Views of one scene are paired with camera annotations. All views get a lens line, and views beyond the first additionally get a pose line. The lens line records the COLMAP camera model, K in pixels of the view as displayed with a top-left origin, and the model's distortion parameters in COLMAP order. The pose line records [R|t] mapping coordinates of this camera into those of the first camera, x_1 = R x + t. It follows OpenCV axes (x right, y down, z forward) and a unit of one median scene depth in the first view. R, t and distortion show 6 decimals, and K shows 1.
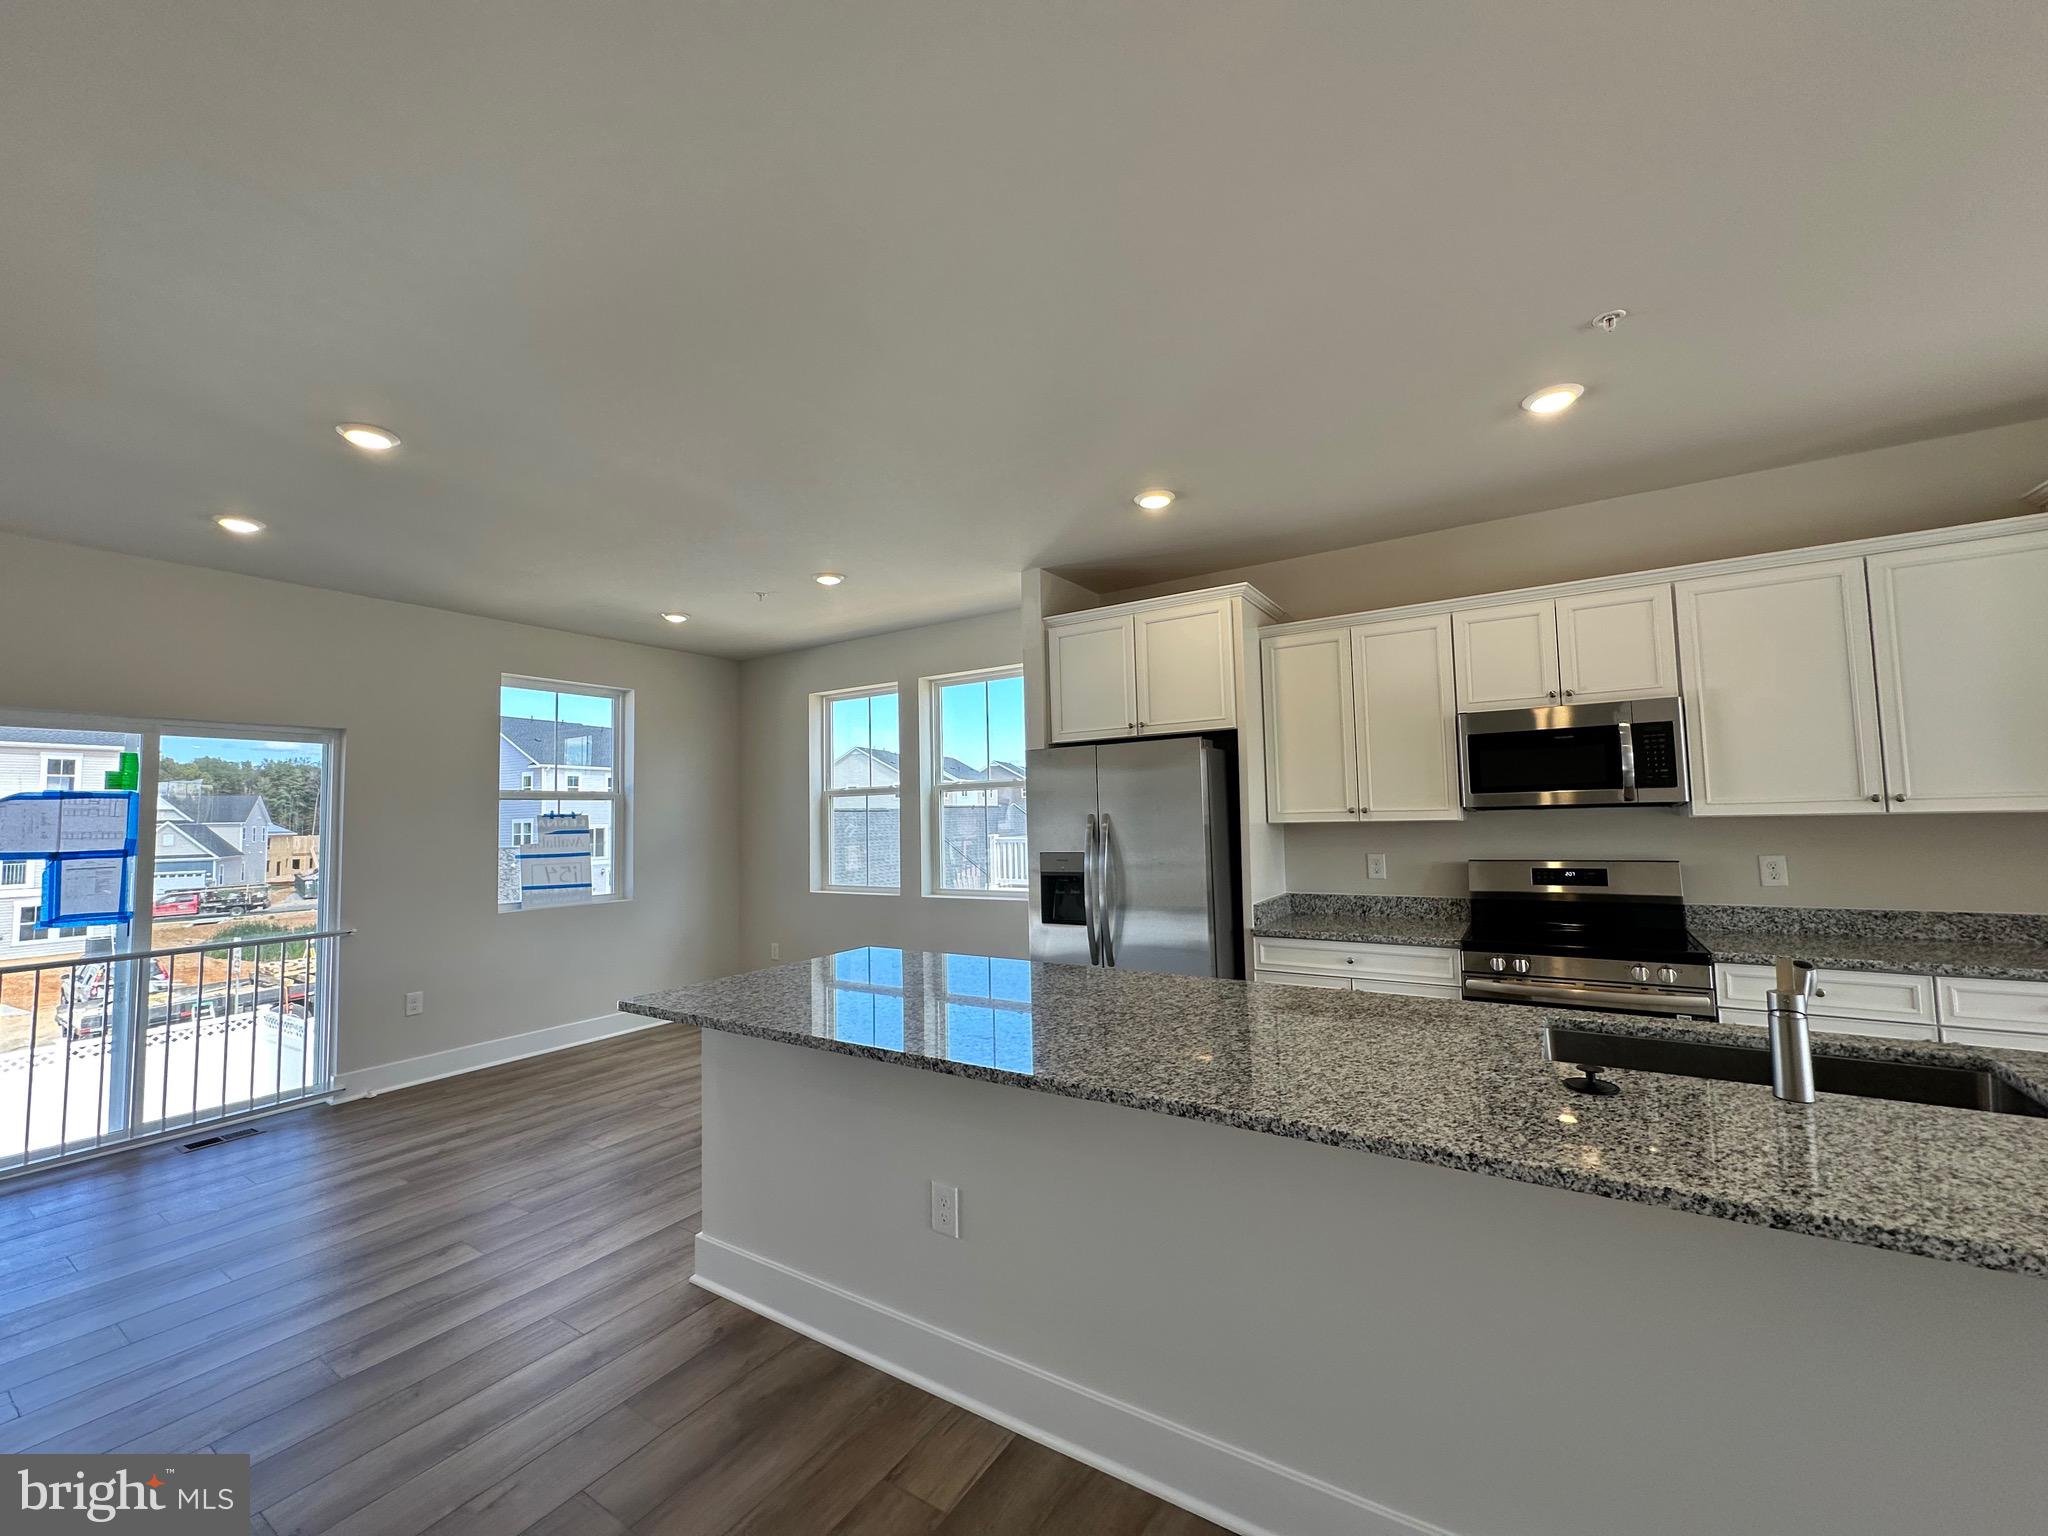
lens RADIAL K [[819.6, 0, 1025.0], [0, 819.6, 764.0], [0, 0, 1]] dist [-0.000007, 0.000313]
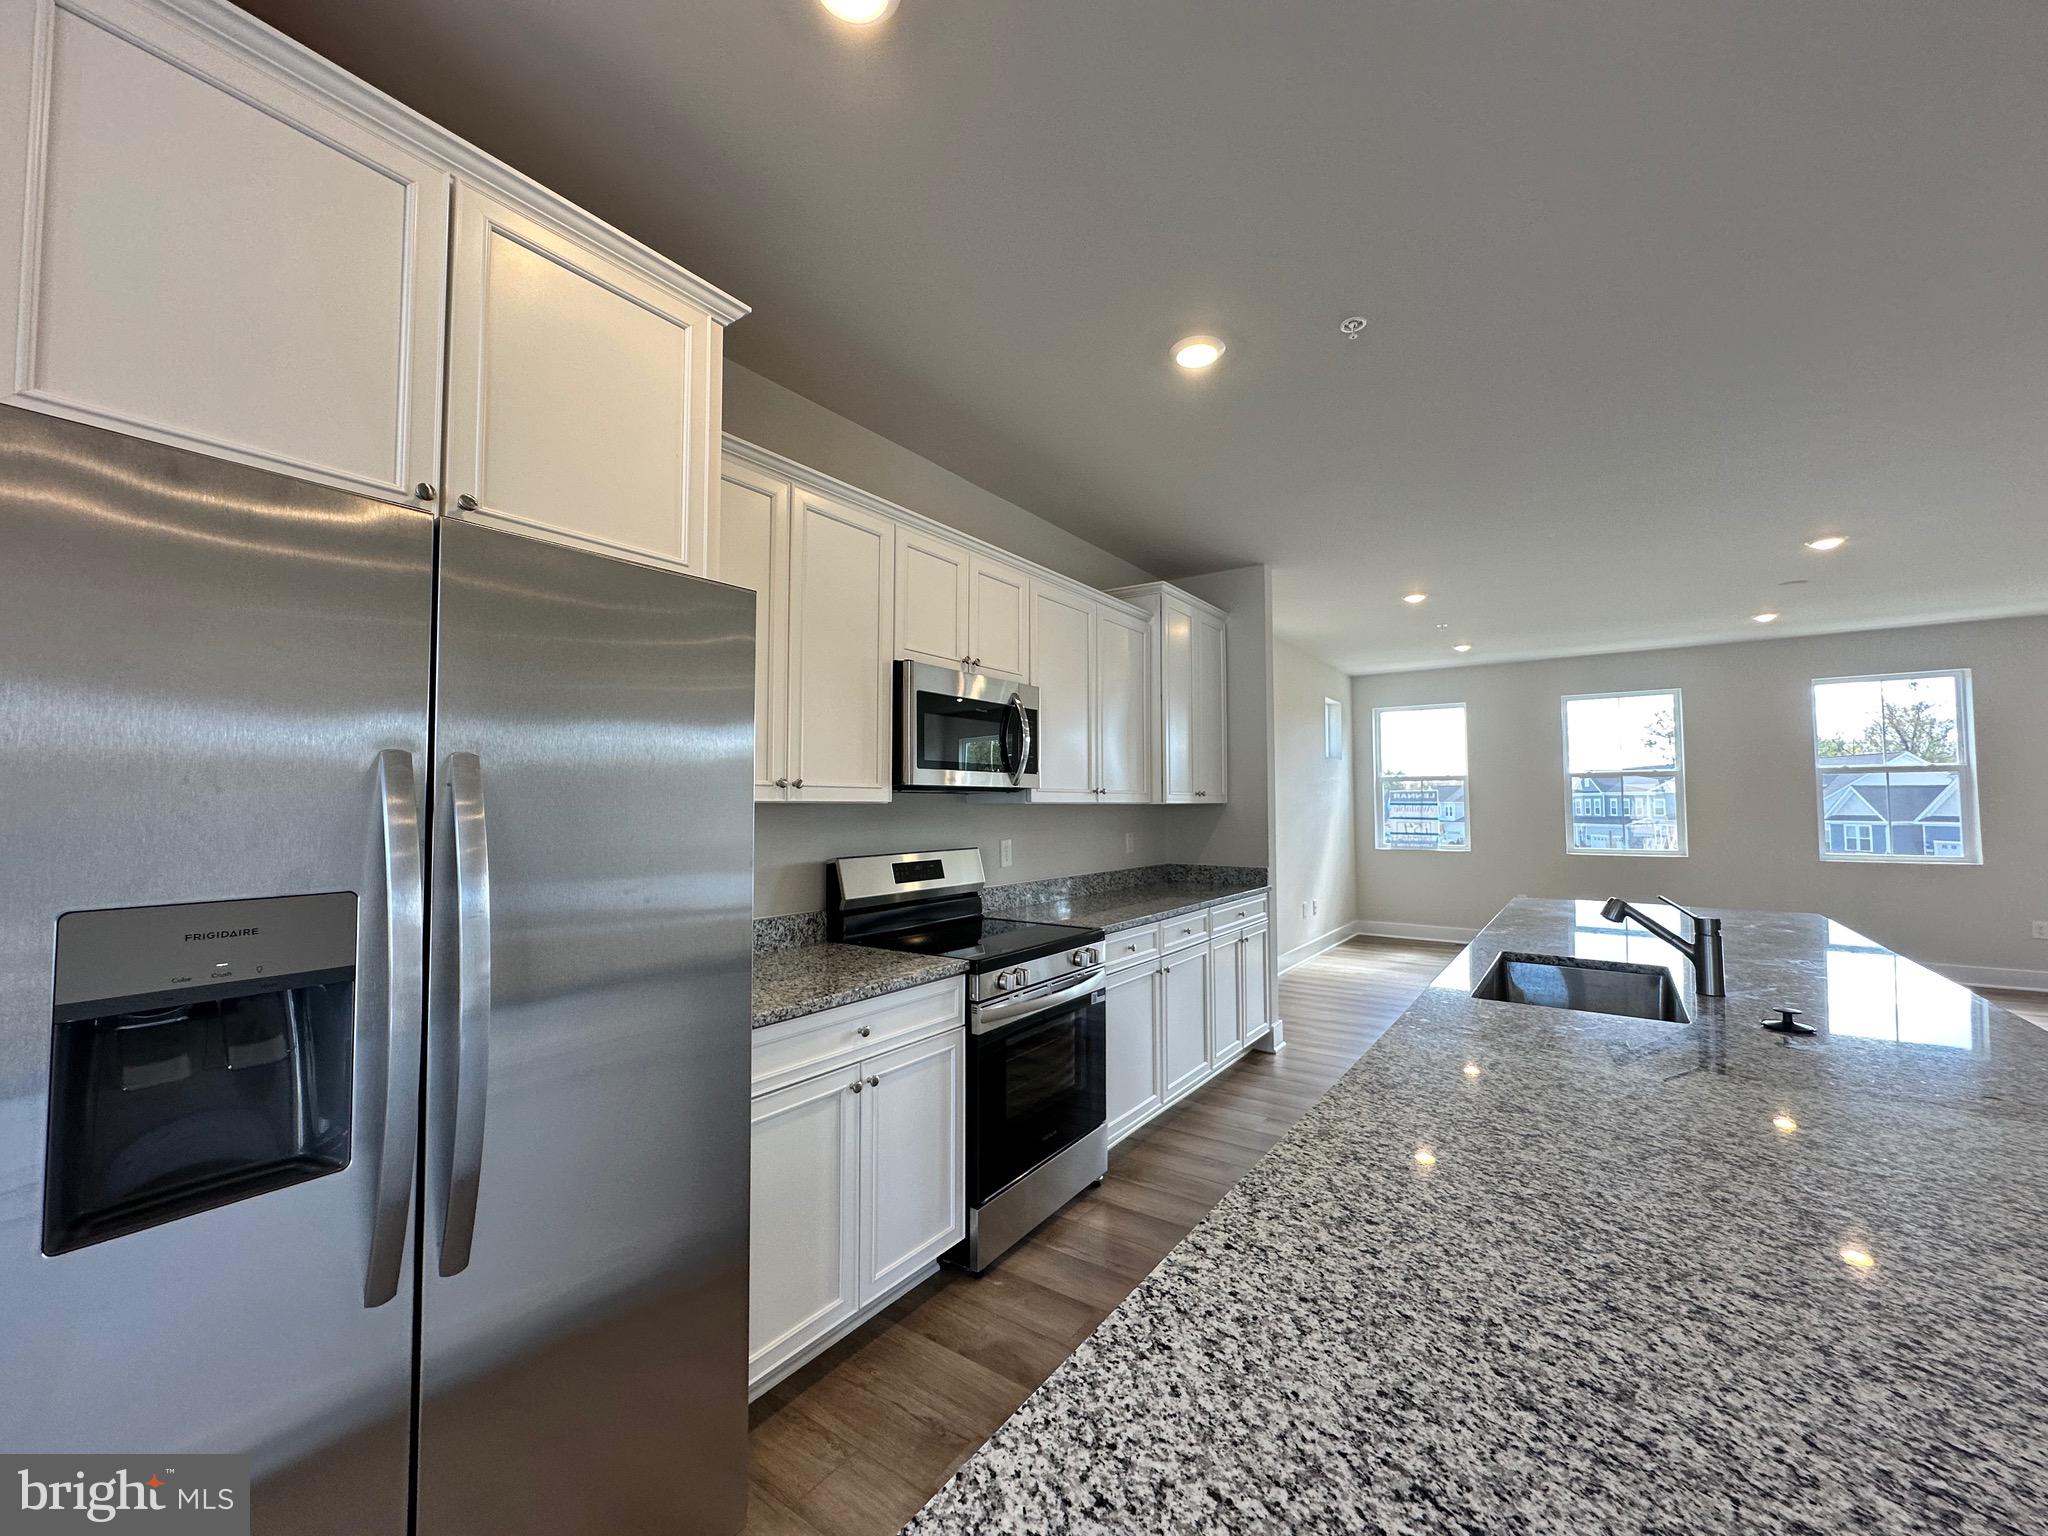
lens RADIAL K [[819.6, 0, 1025.0], [0, 819.6, 764.0], [0, 0, 1]] dist [-0.000007, 0.000313]
pose [[0.038811, 0.074067, 0.996498, -0.179829], [-0.065067, 0.995320, -0.071445, 0.069719], [-0.997126, -0.062067, 0.043449, 0.749795]]
